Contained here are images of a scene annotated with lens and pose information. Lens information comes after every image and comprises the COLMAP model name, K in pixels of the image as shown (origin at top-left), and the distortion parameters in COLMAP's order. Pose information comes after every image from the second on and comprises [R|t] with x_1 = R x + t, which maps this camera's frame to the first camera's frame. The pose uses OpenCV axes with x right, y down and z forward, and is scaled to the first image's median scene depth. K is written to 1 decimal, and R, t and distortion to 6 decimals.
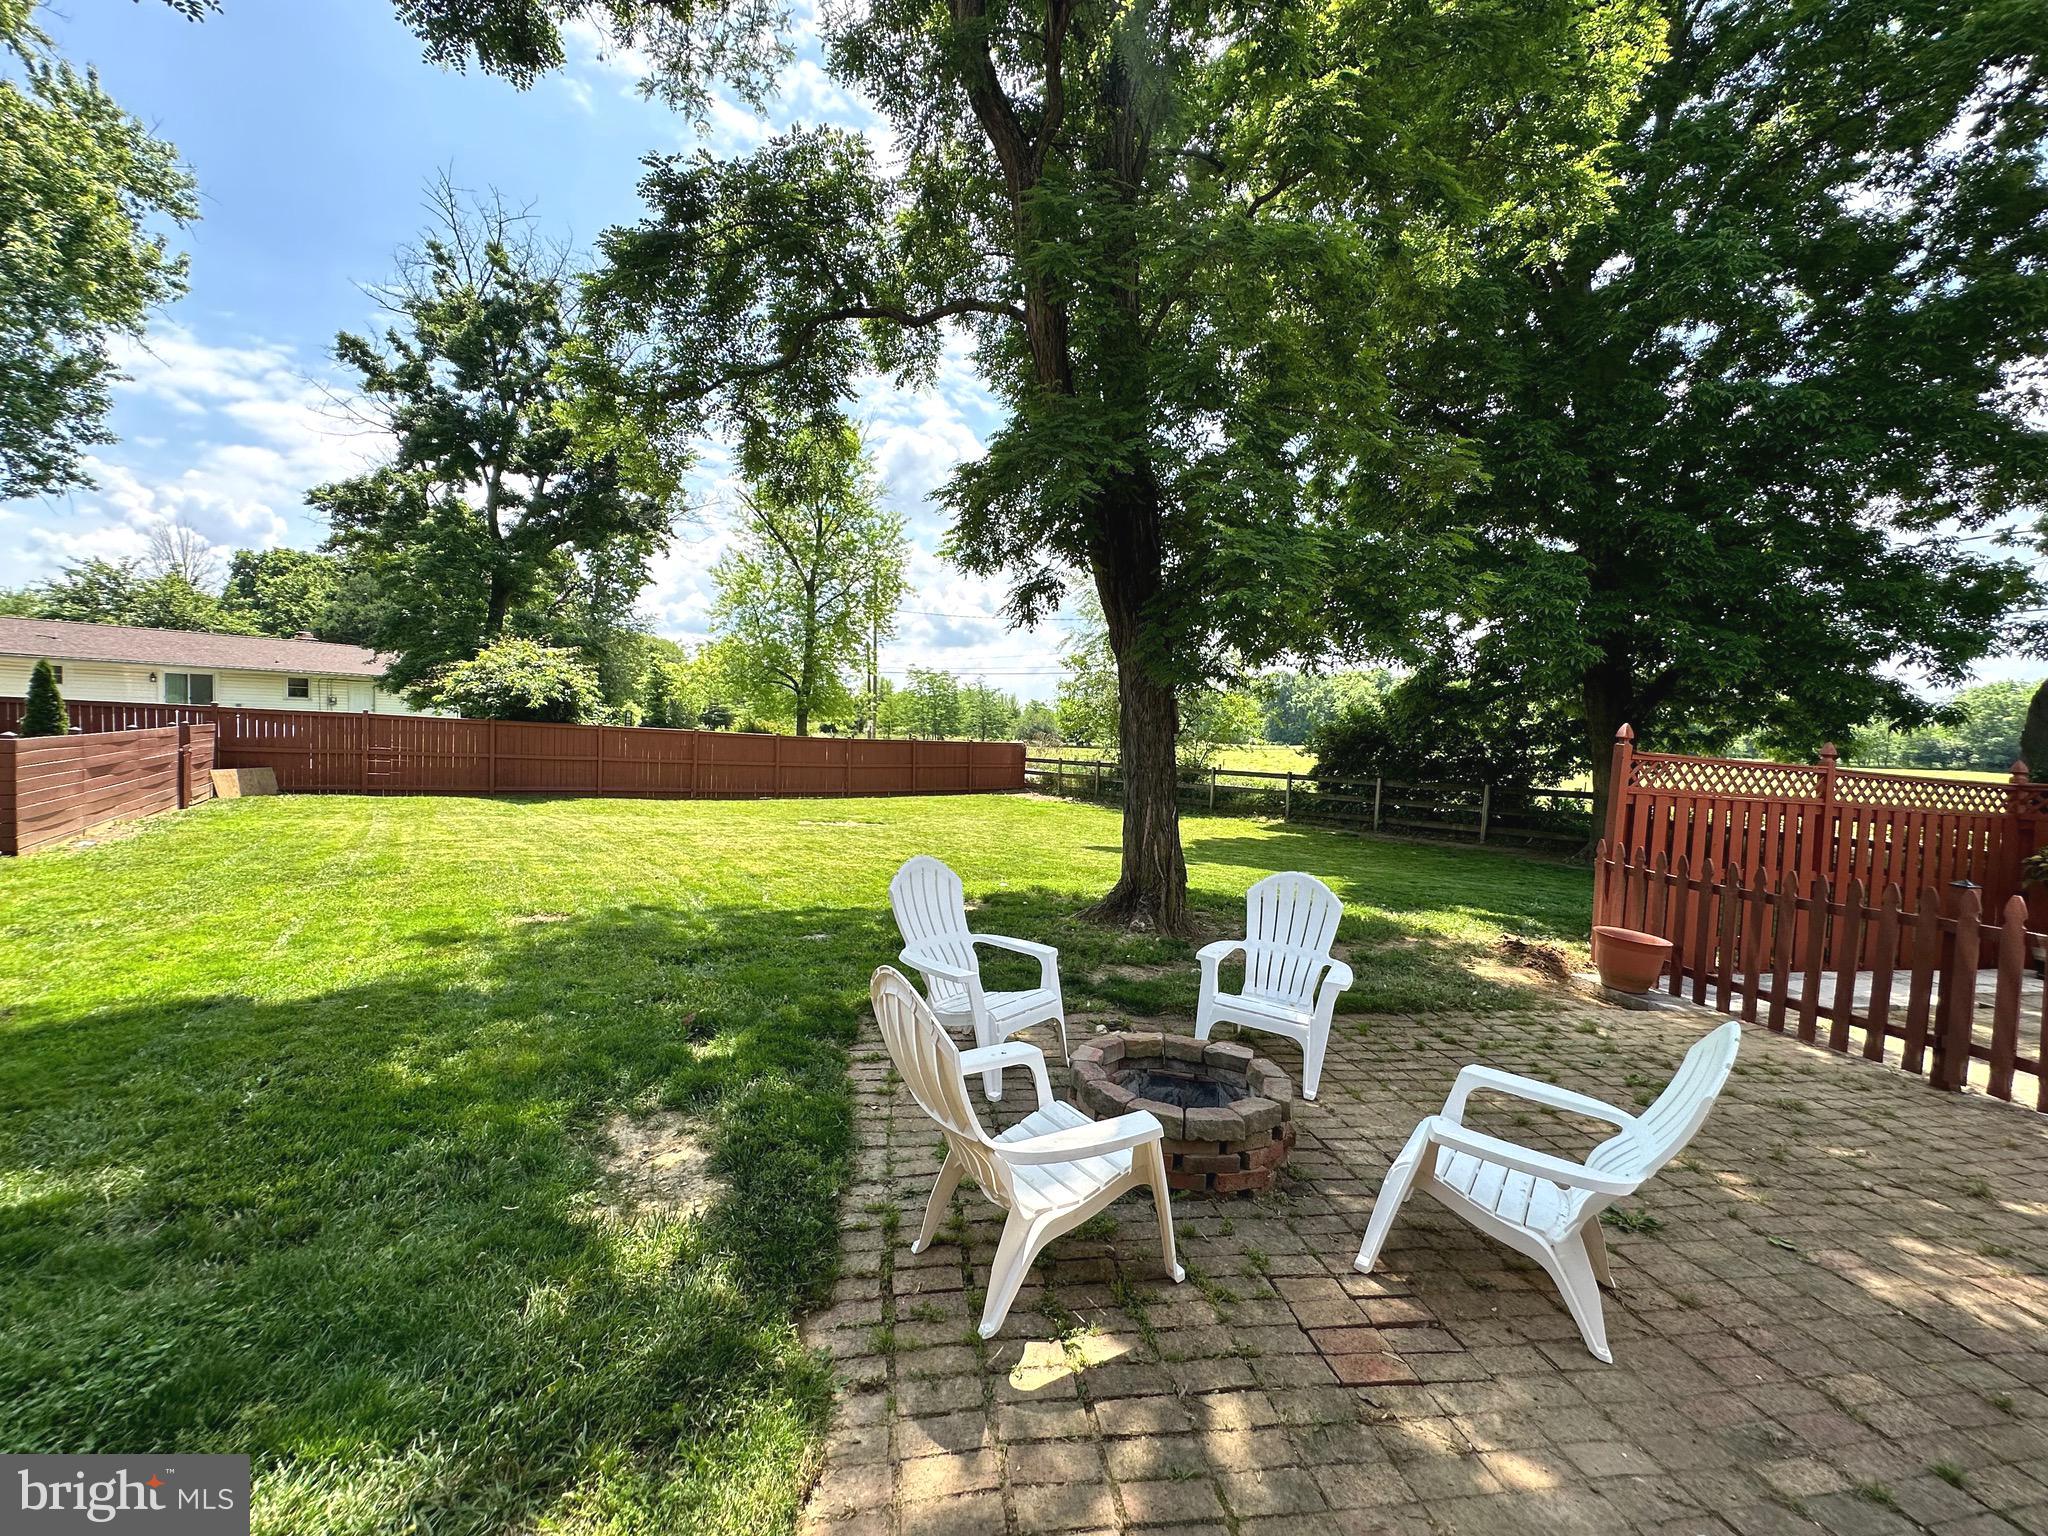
lens RADIAL K [[812.4, 0, 1021.8], [0, 812.4, 765.2], [0, 0, 1]] dist [-0.006770, 0.000779]
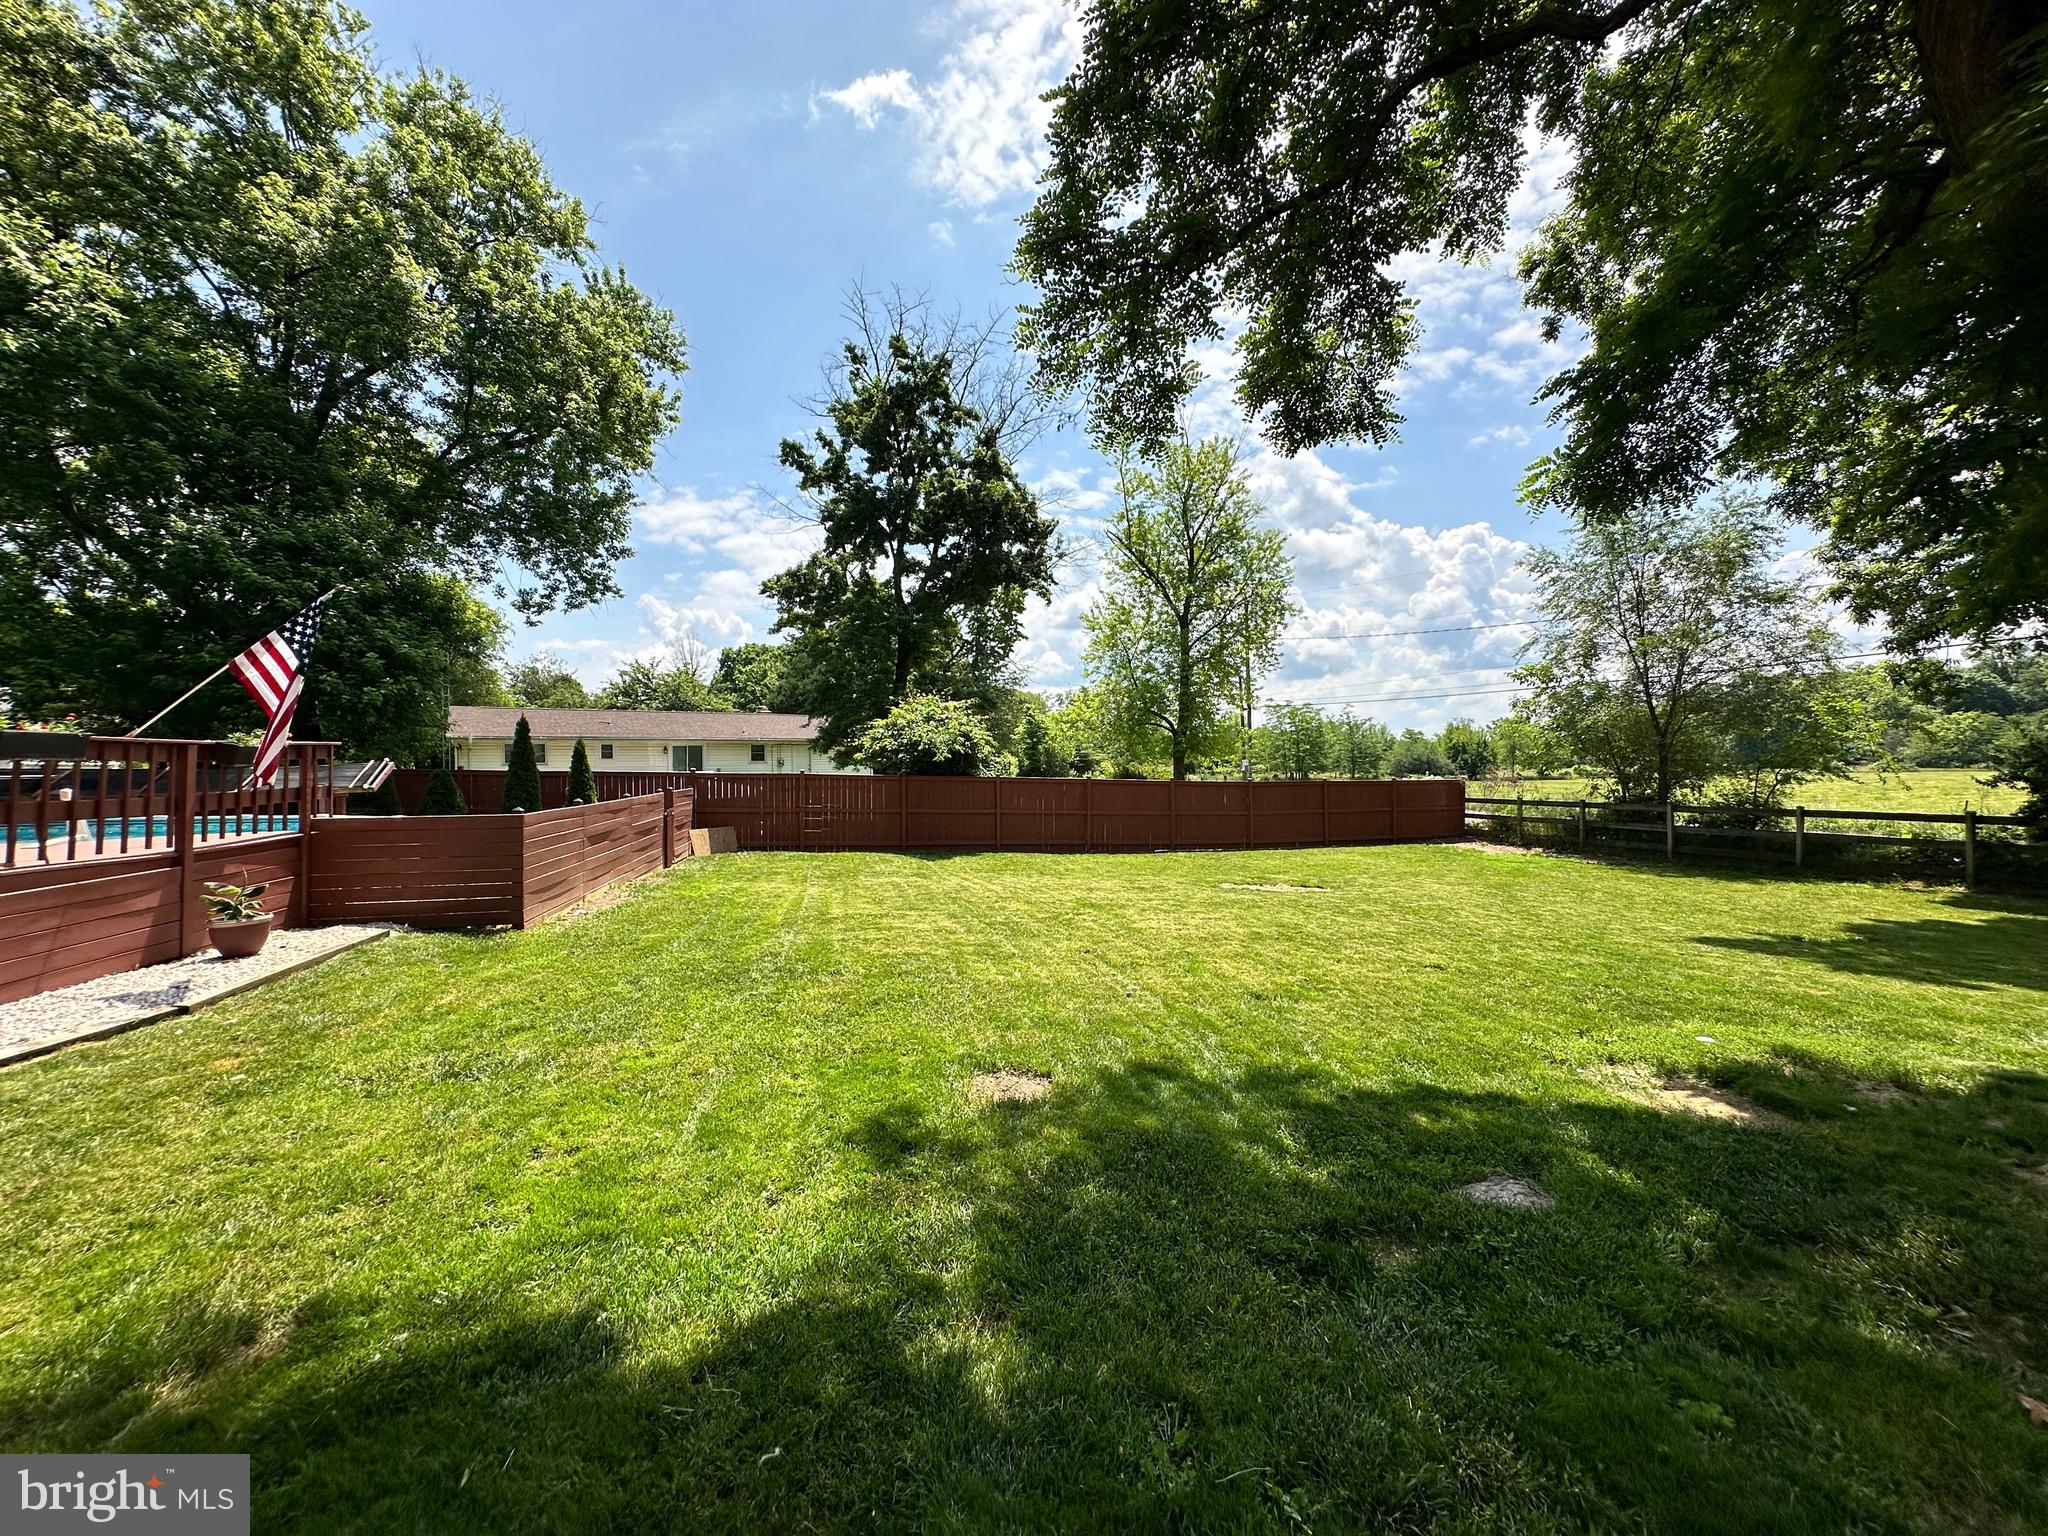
lens RADIAL K [[812.4, 0, 1015.2], [0, 812.4, 763.7], [0, 0, 1]] dist [-0.006770, 0.000779]
pose [[0.909373, -0.041145, -0.413941, -0.080534], [0.019649, 0.998234, -0.056058, -0.008125], [0.415517, 0.042844, 0.908576, 0.102620]]
